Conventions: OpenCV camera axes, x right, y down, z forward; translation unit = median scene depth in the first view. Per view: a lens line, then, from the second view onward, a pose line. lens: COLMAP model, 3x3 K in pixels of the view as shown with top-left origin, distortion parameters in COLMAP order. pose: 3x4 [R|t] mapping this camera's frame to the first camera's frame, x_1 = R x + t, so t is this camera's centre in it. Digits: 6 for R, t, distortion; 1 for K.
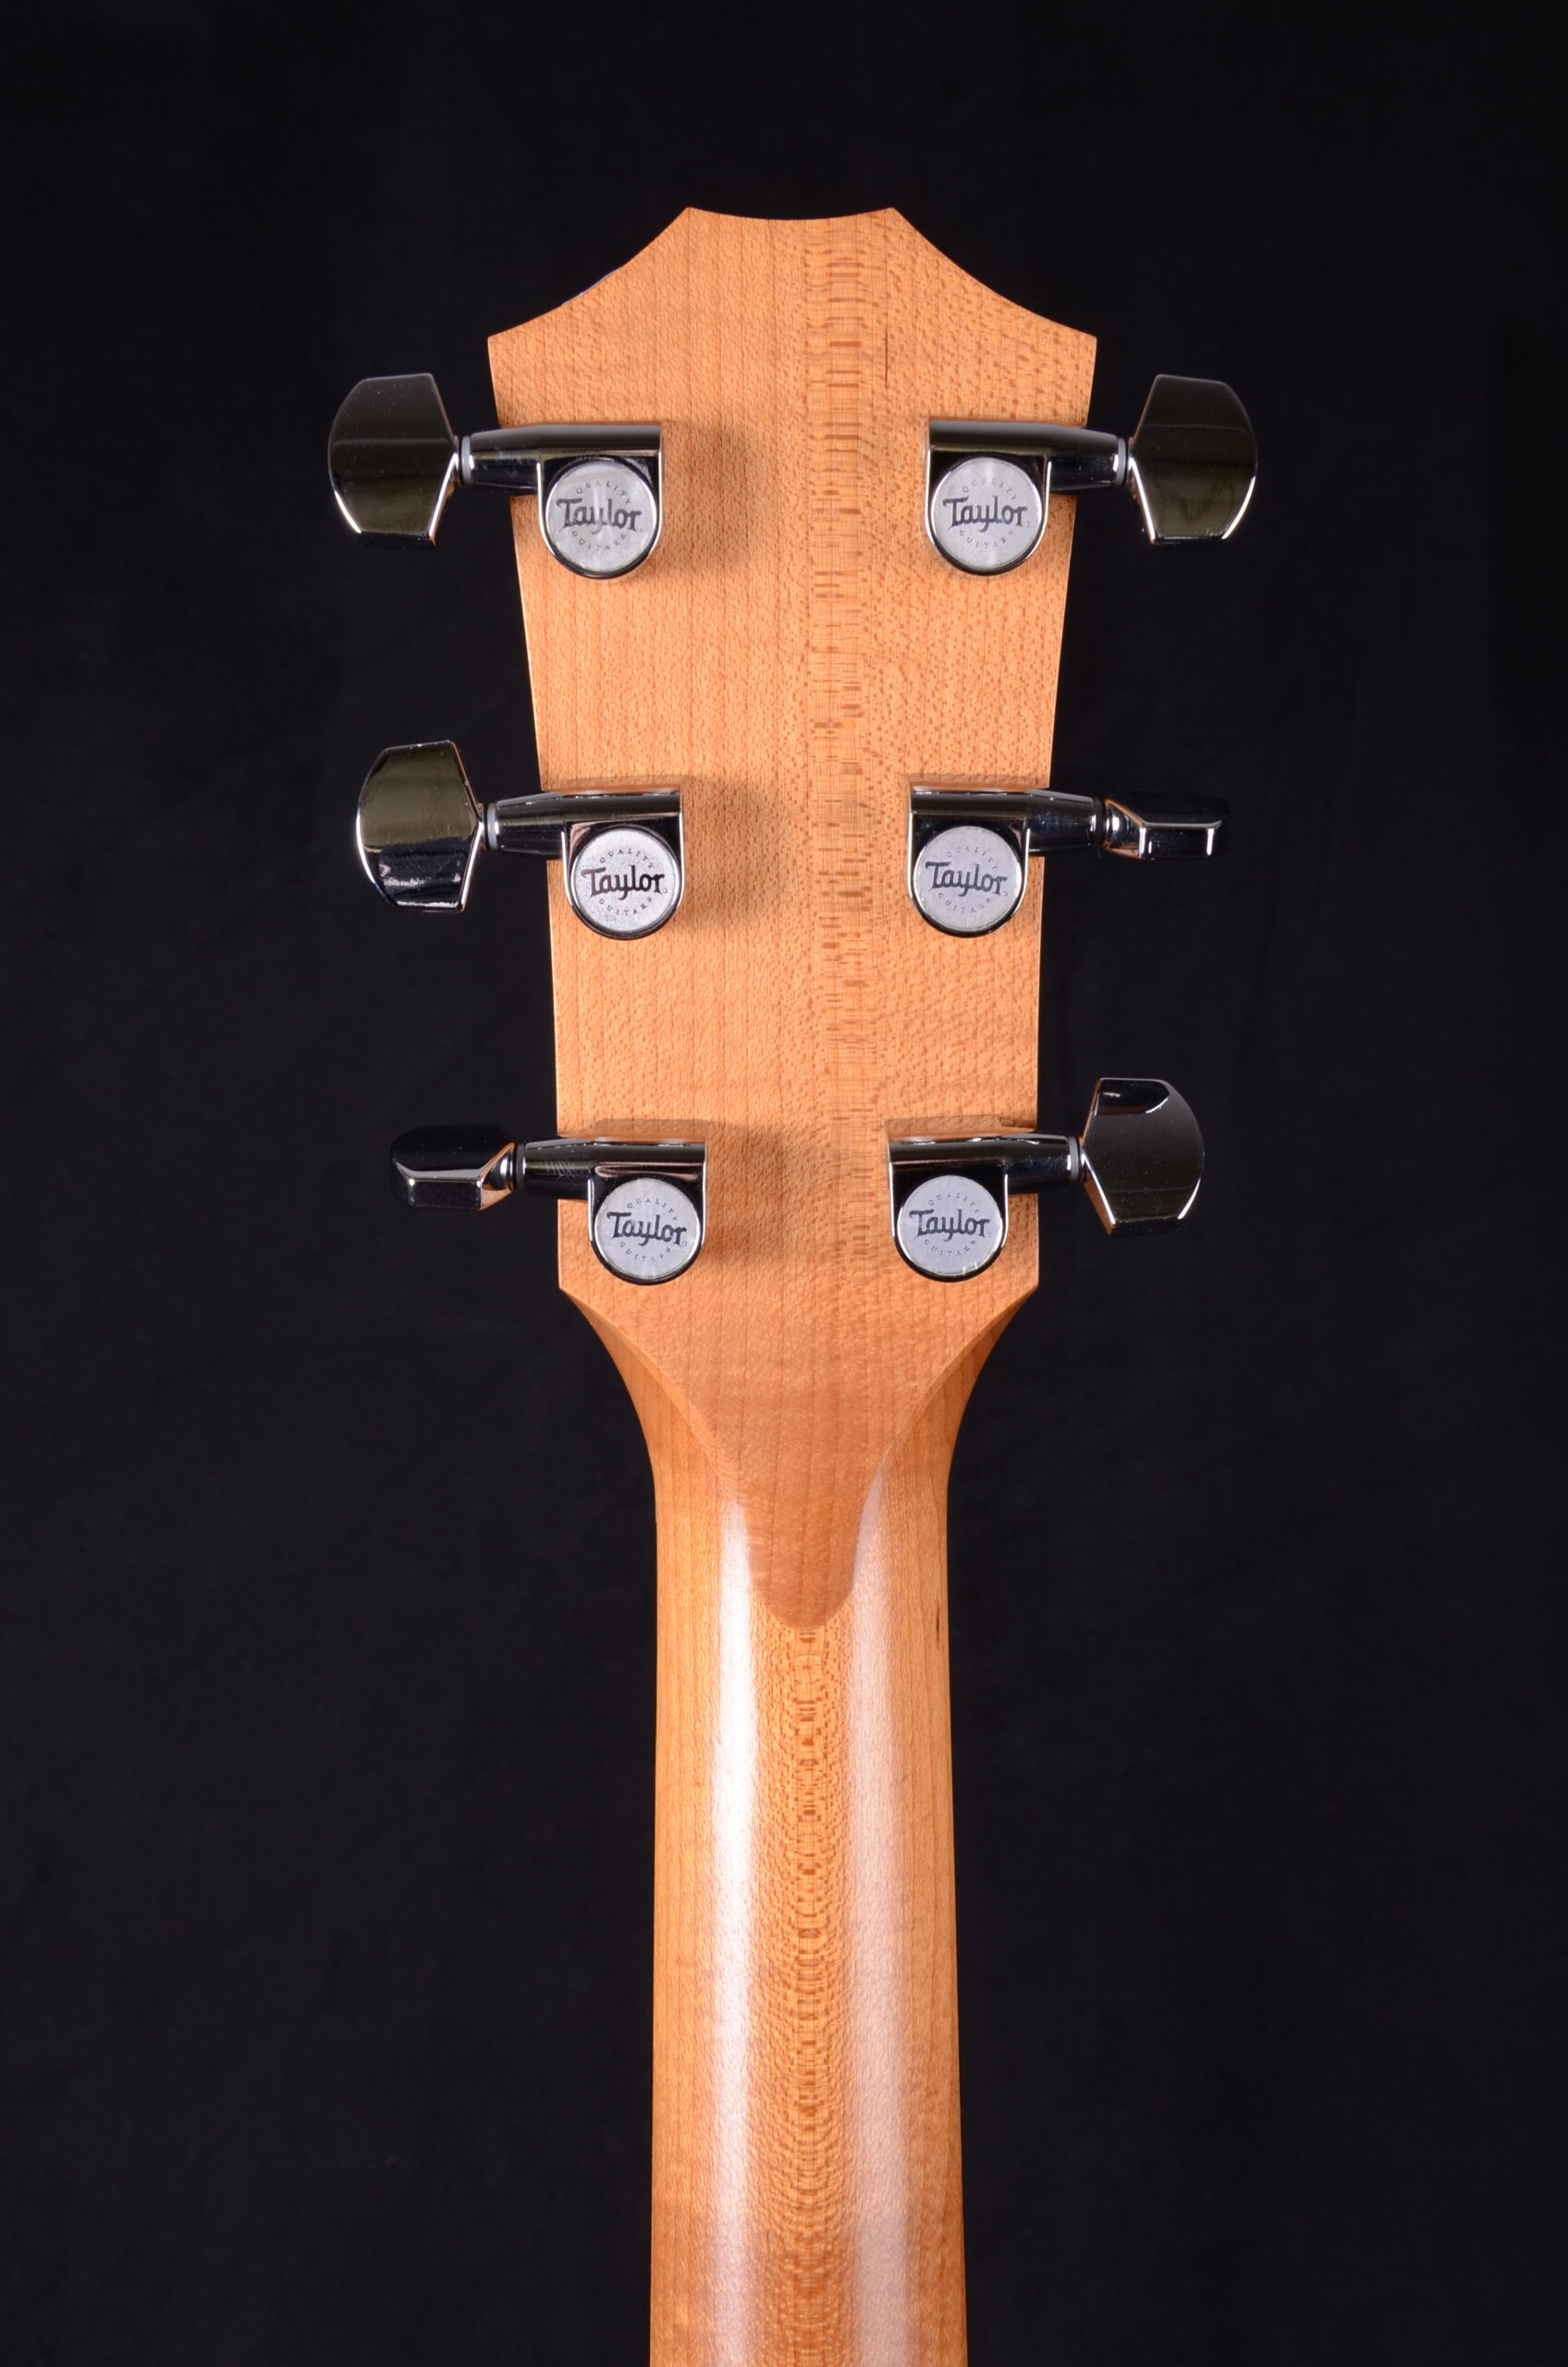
lens RADIAL K [[2454.0, 0, 784.0], [0, 2454.0, 1183.5], [0, 0, 1]] dist [0.004950, 0.022387]
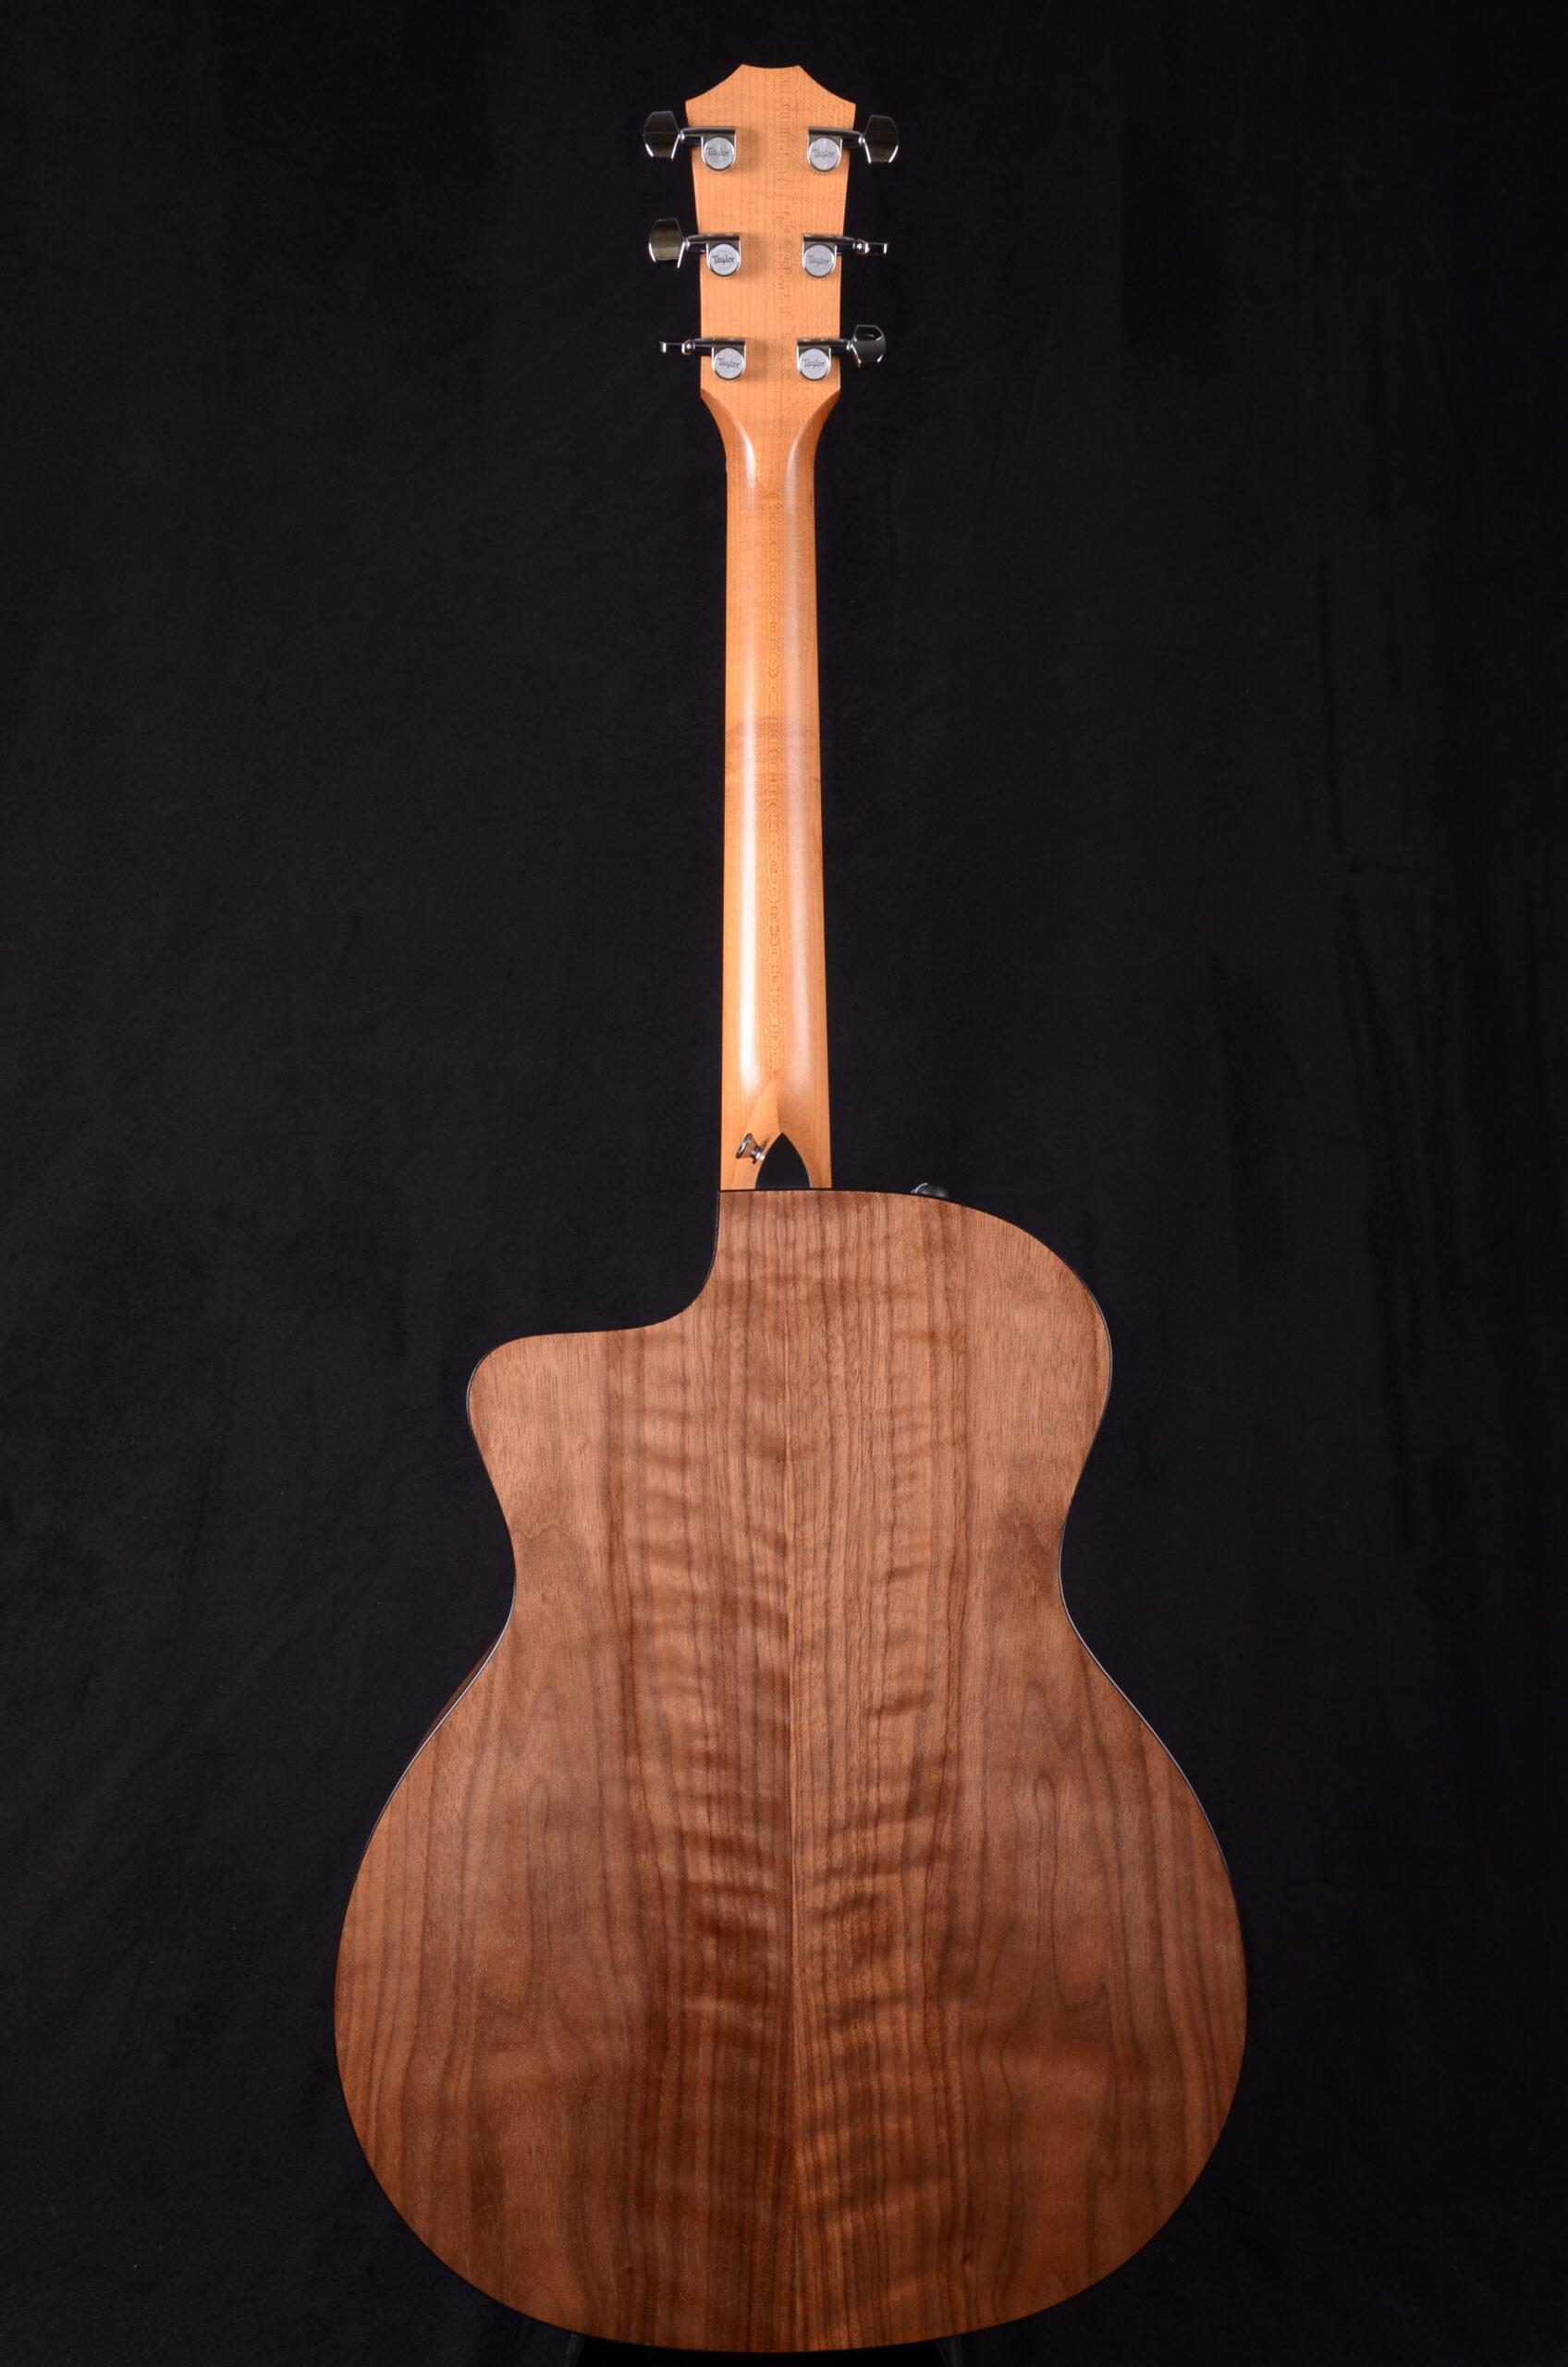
lens RADIAL K [[2632.0, 0, 779.5], [0, 2632.0, 1195.3], [0, 0, 1]] dist [-0.020591, 0.290518]
pose [[0.999280, 0.000719, 0.037932, -0.126778], [-0.002217, 0.999218, 0.039468, 1.074367], [-0.037874, -0.039524, 0.998501, -2.859701]]
